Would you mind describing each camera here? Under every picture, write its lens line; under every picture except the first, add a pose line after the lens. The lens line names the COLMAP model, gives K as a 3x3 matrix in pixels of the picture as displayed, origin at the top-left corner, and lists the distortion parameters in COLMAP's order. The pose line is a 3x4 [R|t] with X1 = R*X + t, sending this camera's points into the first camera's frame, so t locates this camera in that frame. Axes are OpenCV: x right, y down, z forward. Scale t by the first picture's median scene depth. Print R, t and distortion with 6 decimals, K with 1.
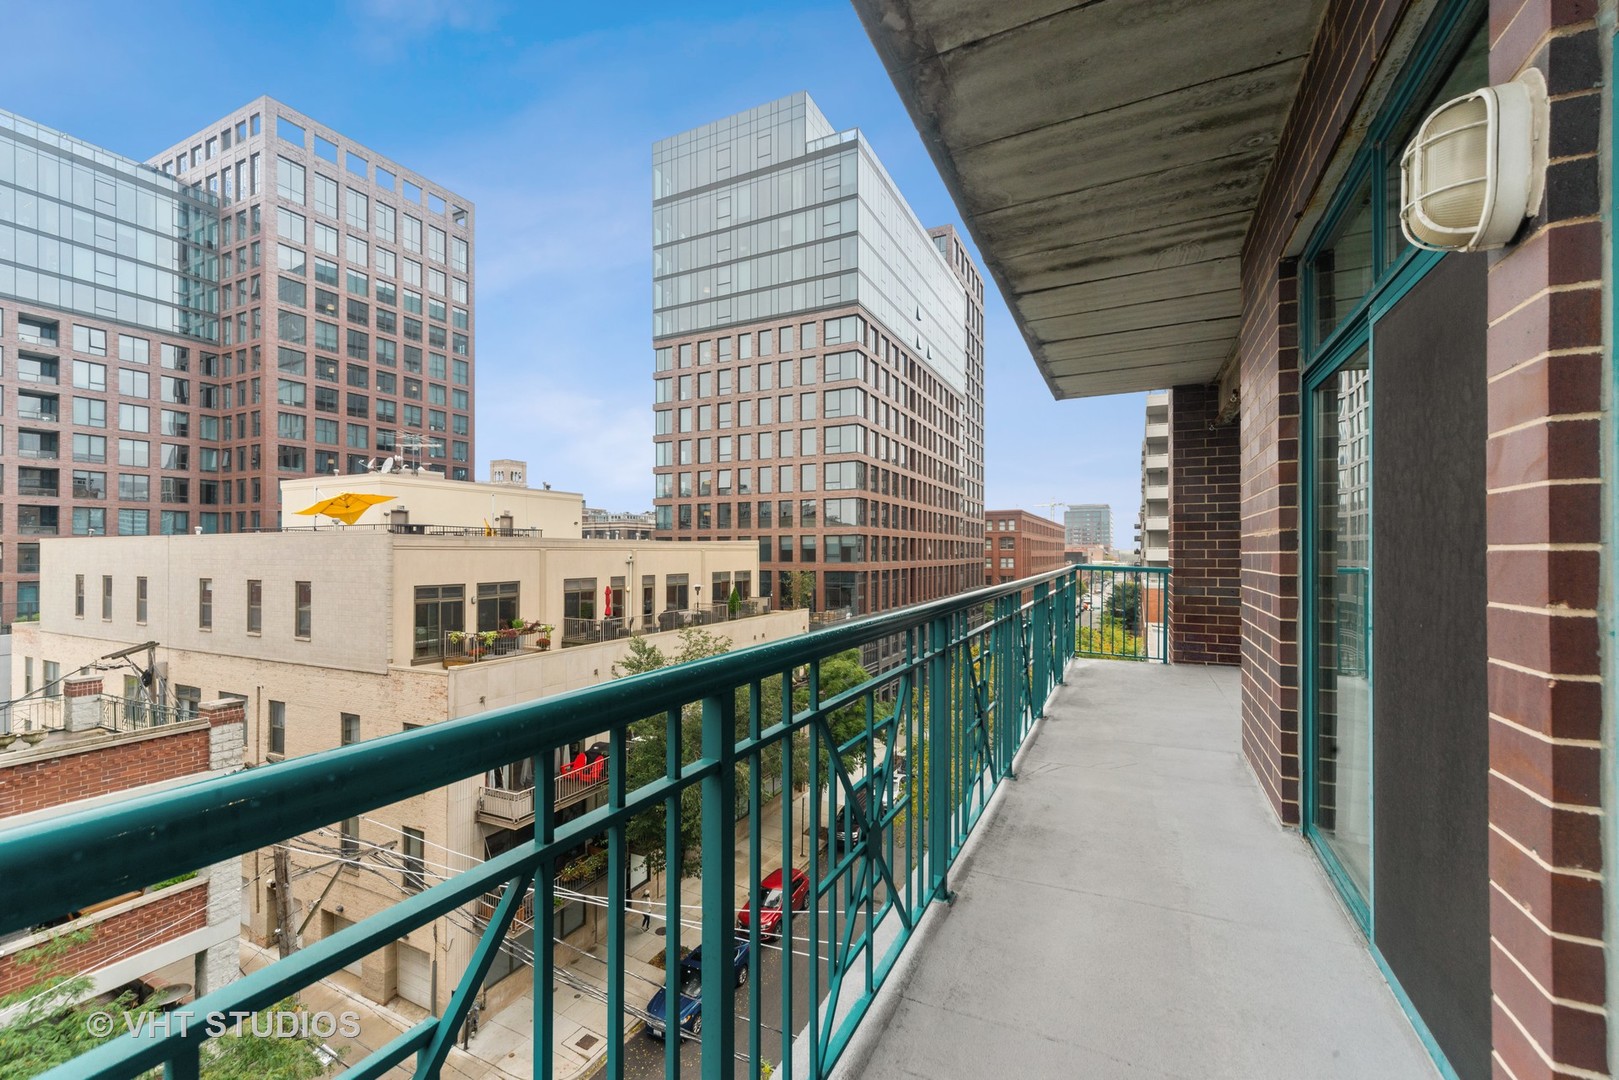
lens RADIAL K [[655.4, 0, 804.6], [0, 655.4, 554.1], [0, 0, 1]] dist [-0.000258, 0.000238]
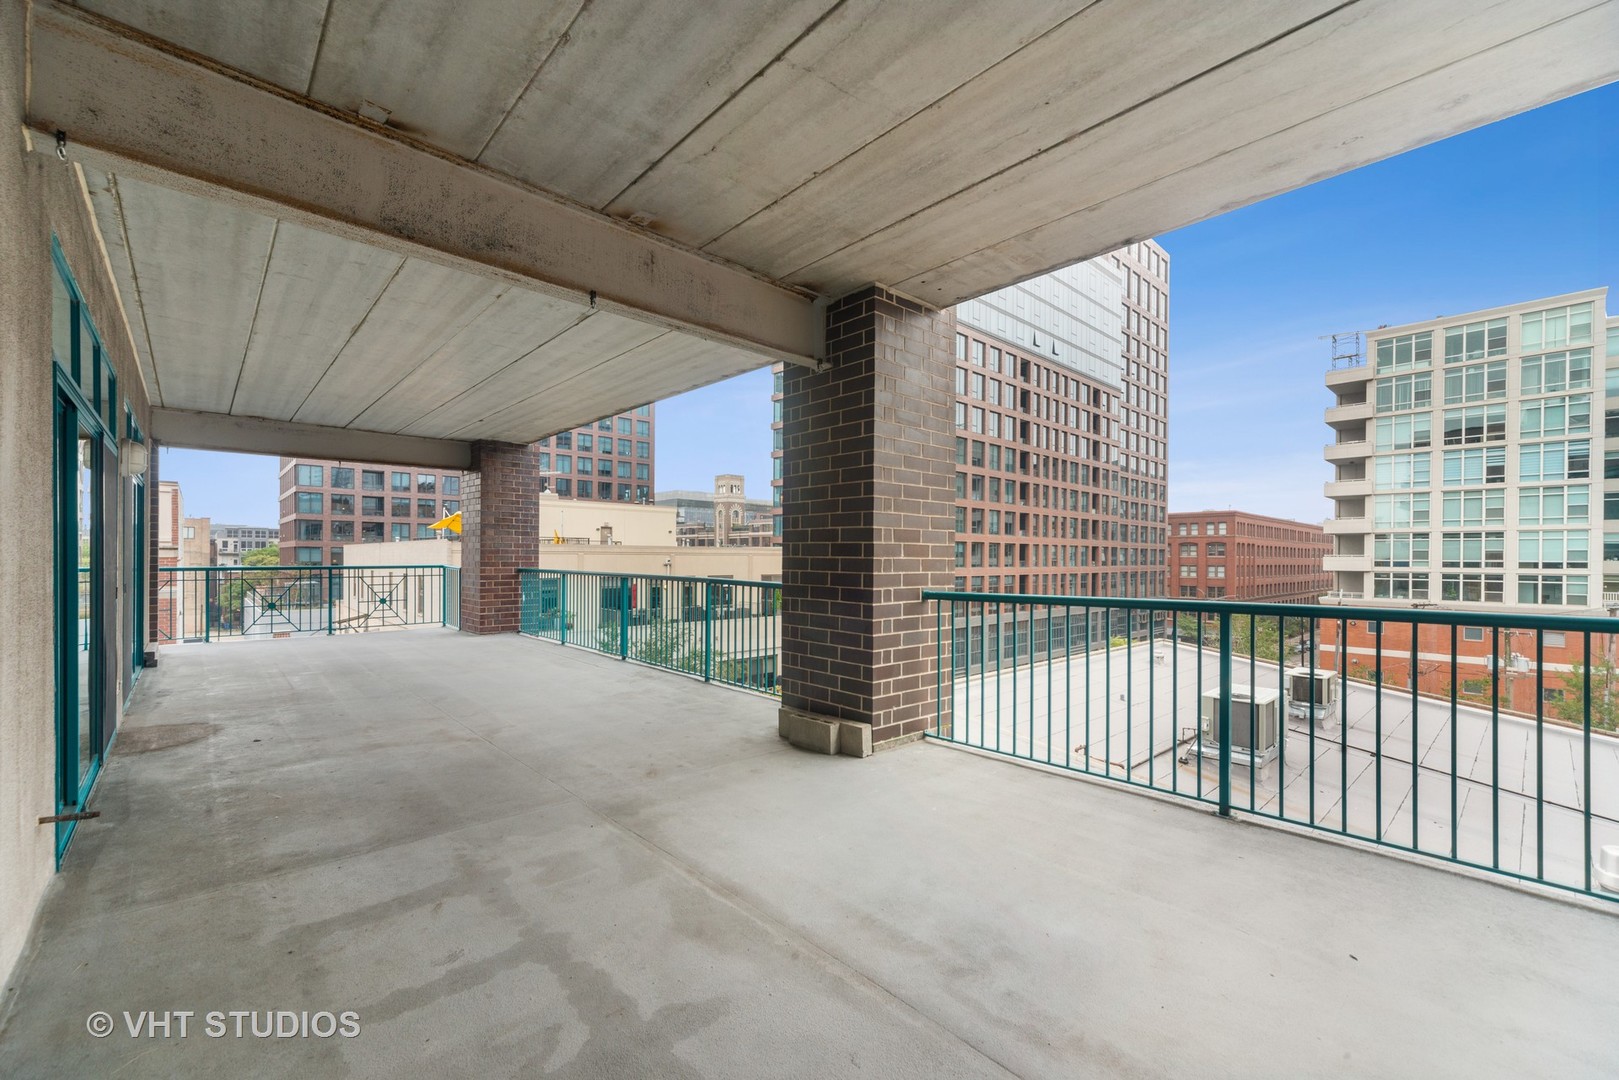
lens RADIAL K [[655.4, 0, 809.0], [0, 655.4, 551.7], [0, 0, 1]] dist [-0.000258, 0.000238]
pose [[0.933432, 0.003137, -0.358741, 0.248559], [-0.007391, 0.999918, -0.010486, -0.000508], [0.358679, 0.012440, 0.933378, -0.010579]]
